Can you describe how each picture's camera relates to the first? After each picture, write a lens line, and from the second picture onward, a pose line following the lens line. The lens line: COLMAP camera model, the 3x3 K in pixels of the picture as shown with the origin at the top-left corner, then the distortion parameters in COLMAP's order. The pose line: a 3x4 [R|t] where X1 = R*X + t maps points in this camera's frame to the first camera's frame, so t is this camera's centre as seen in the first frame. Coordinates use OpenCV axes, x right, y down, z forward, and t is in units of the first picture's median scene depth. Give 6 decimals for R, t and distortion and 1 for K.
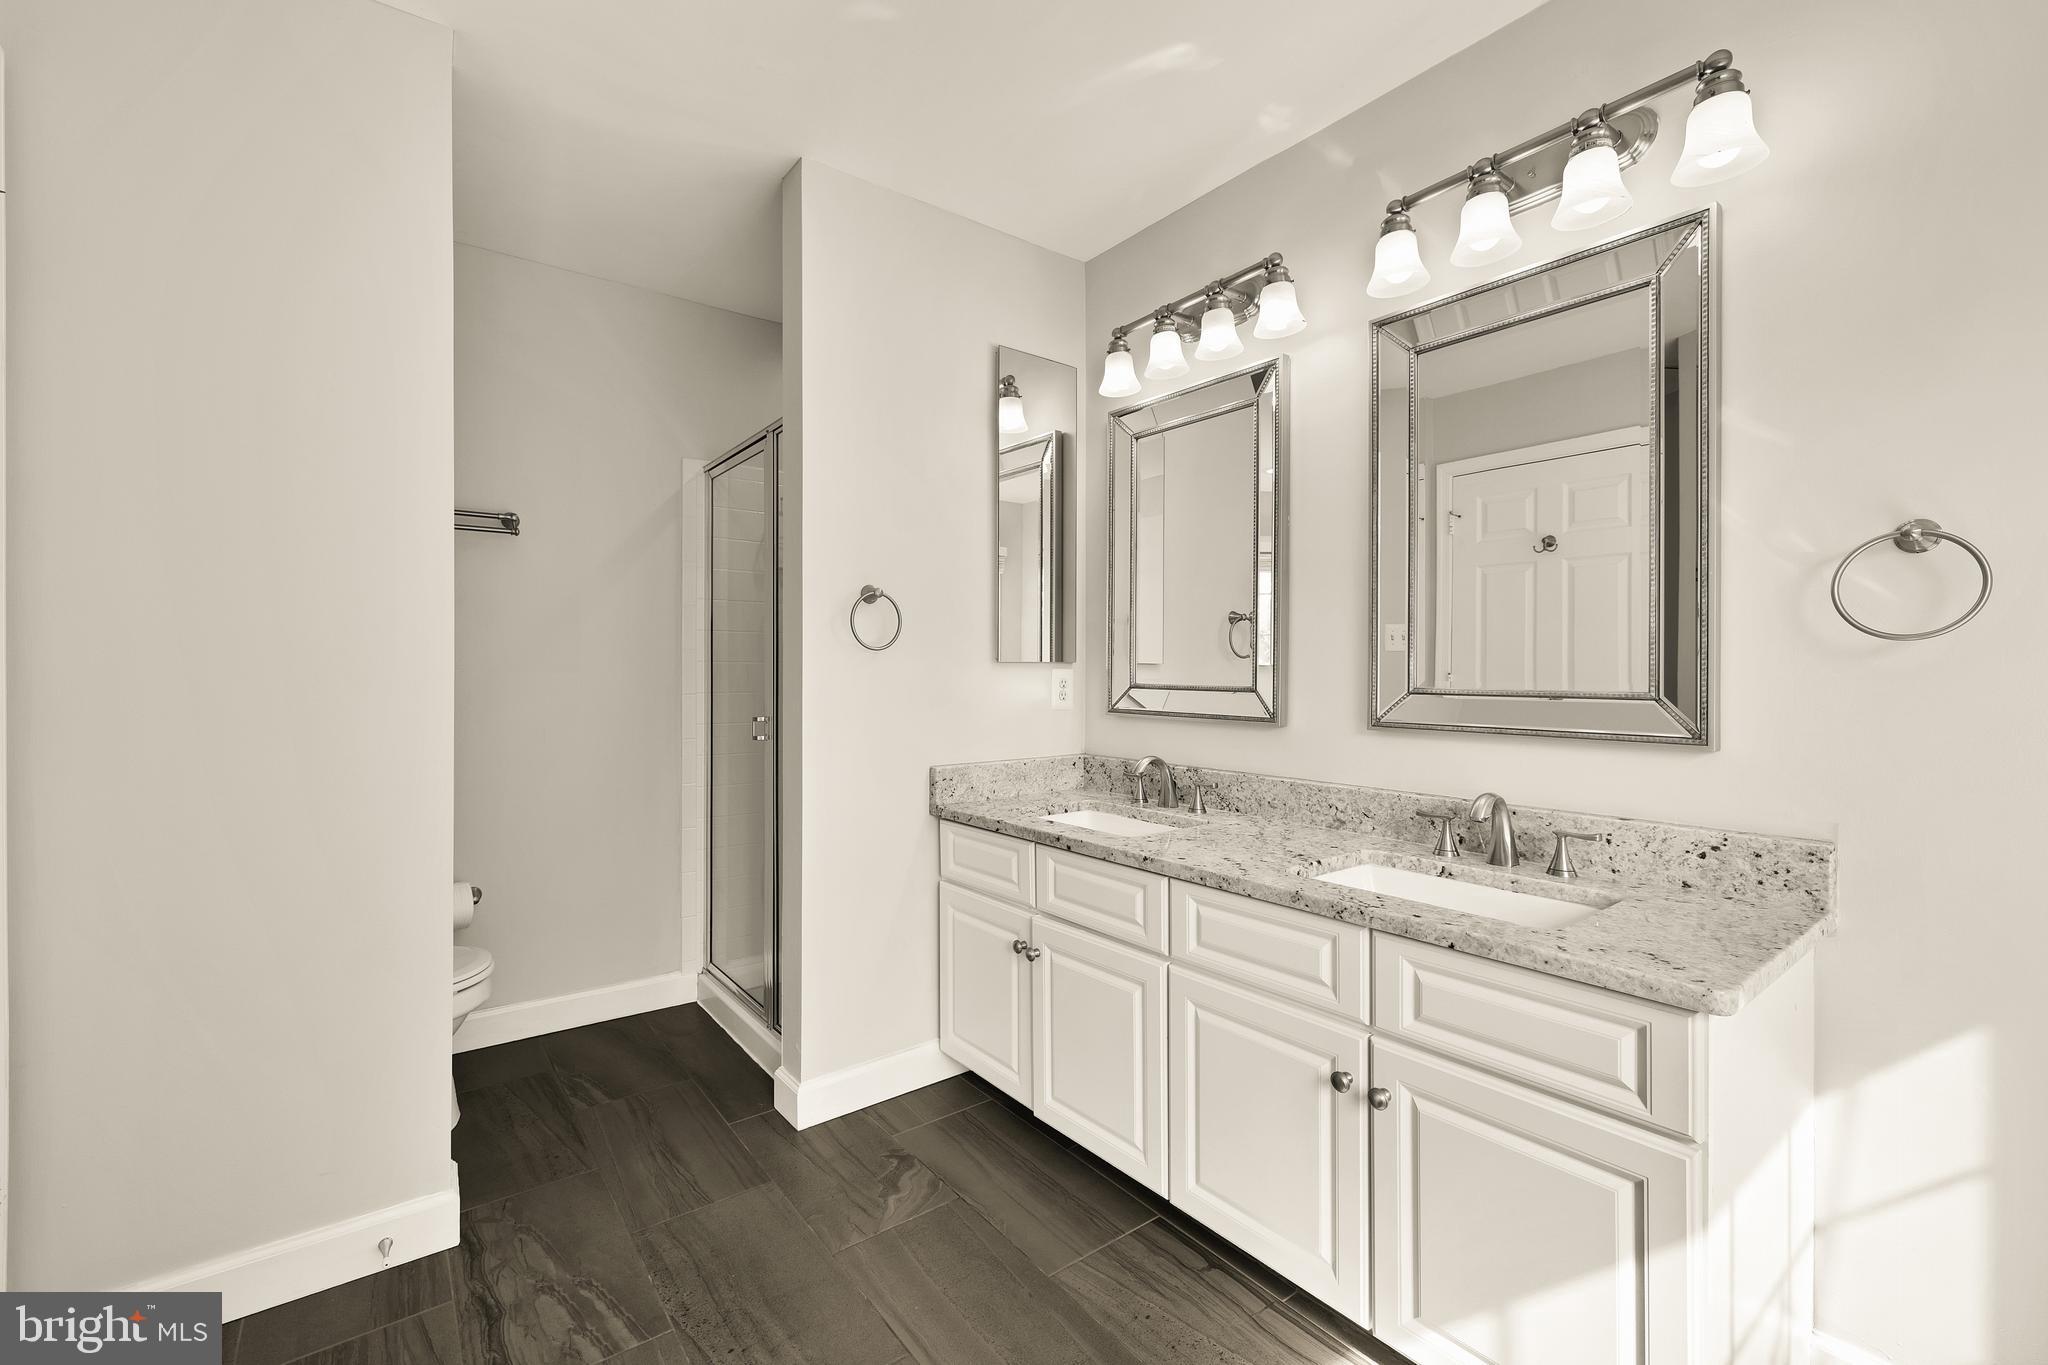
lens RADIAL K [[864.3, 0, 1022.2], [0, 864.3, 678.2], [0, 0, 1]] dist [-0.000022, 0.000113]
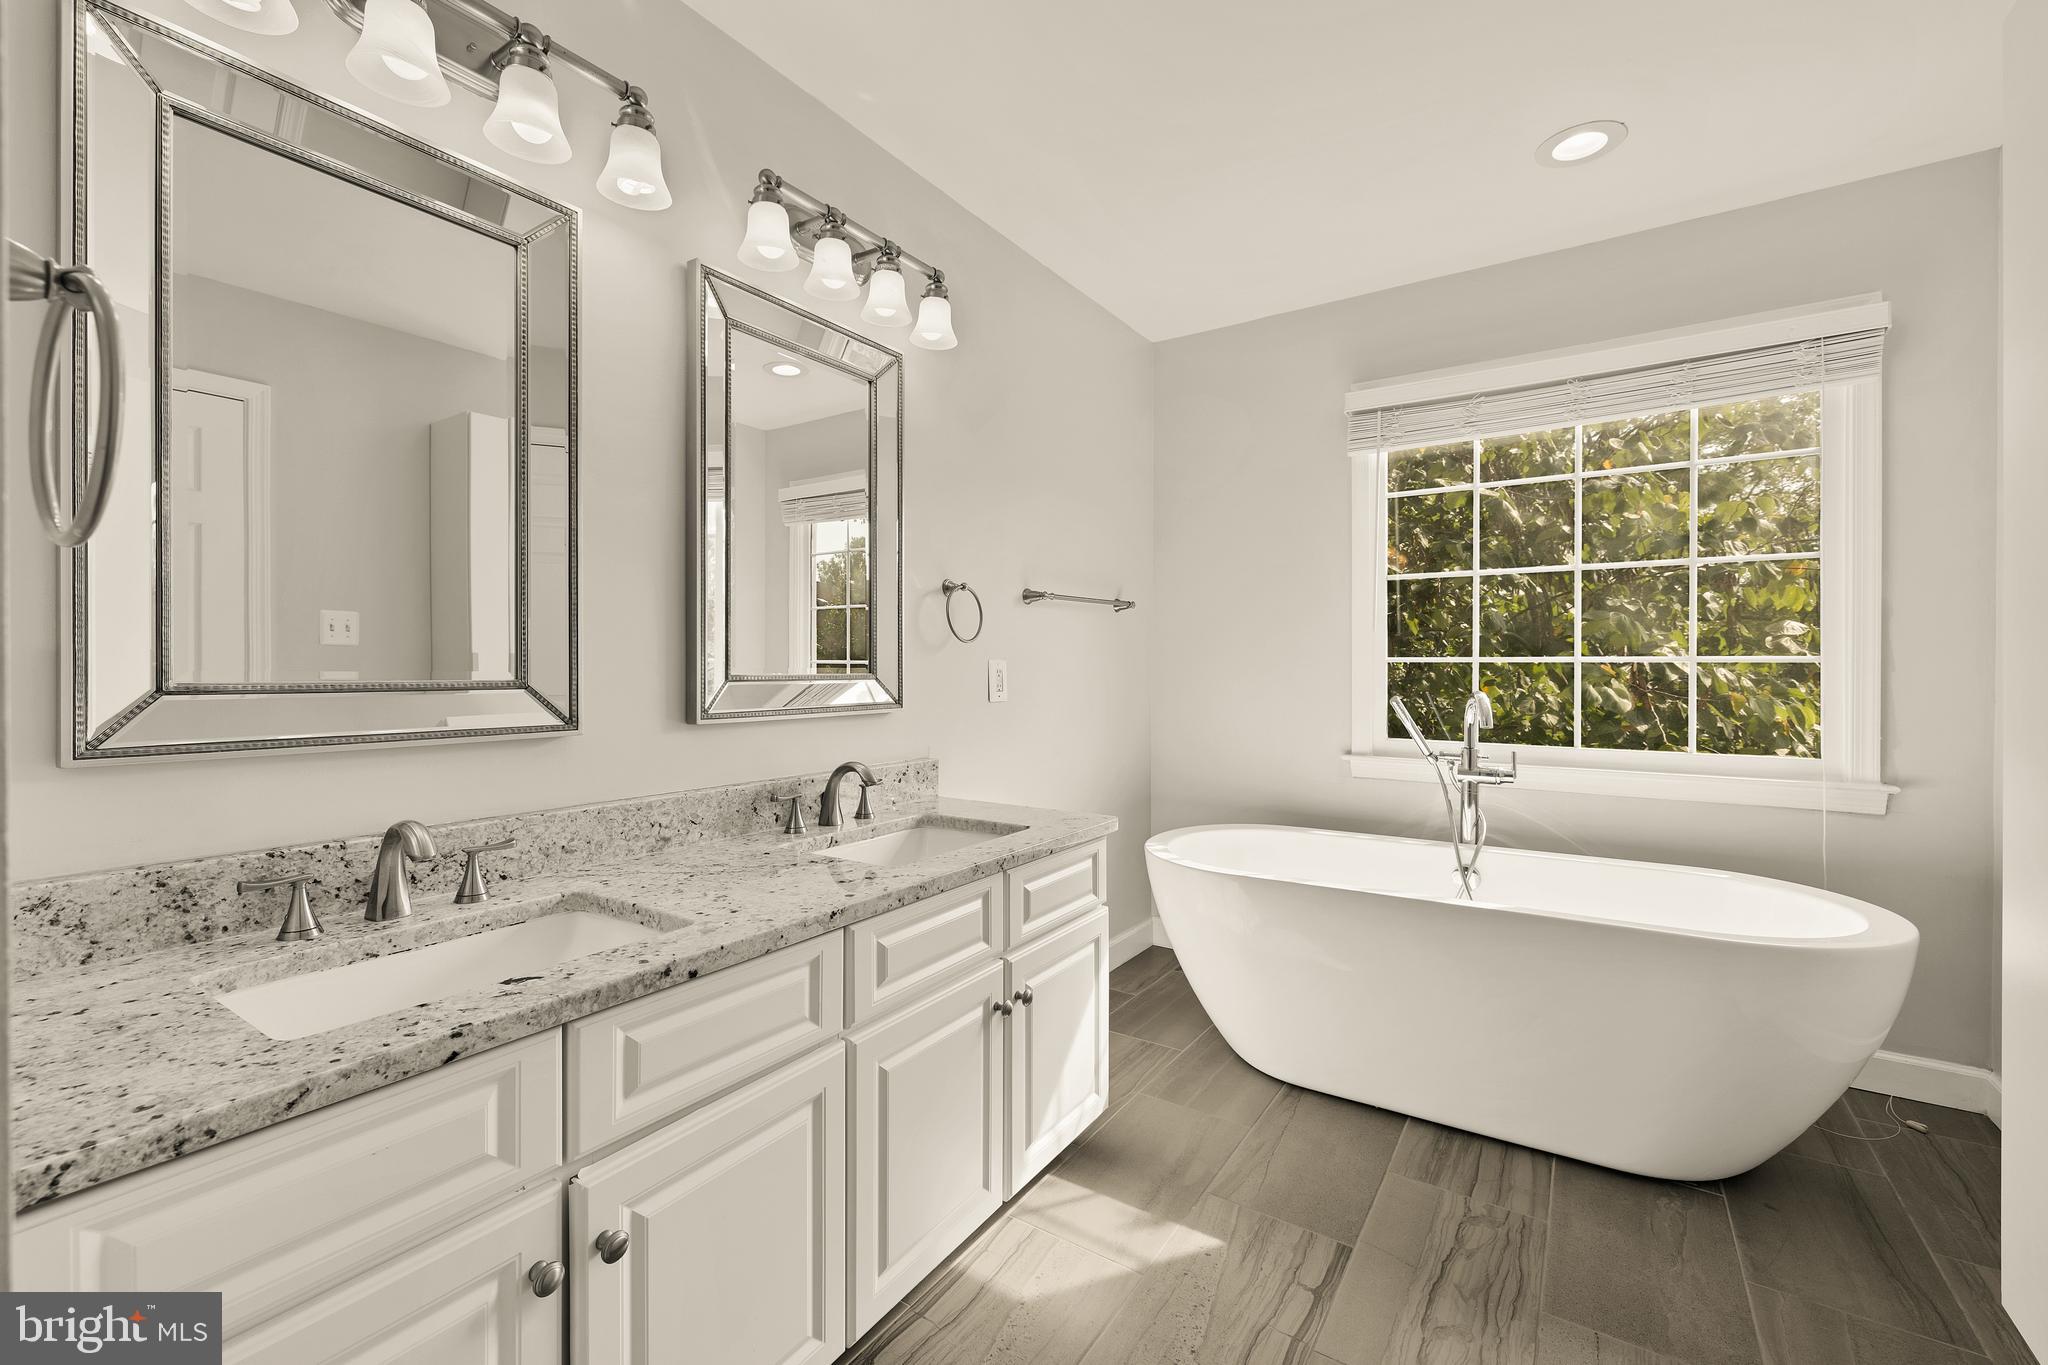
lens RADIAL K [[864.3, 0, 1022.0], [0, 864.3, 662.7], [0, 0, 1]] dist [-0.000022, 0.000113]
pose [[-0.314840, -0.005117, 0.949131, -0.518951], [0.006849, 0.999947, 0.007663, -0.006519], [-0.949120, 0.008913, -0.314789, 0.935437]]
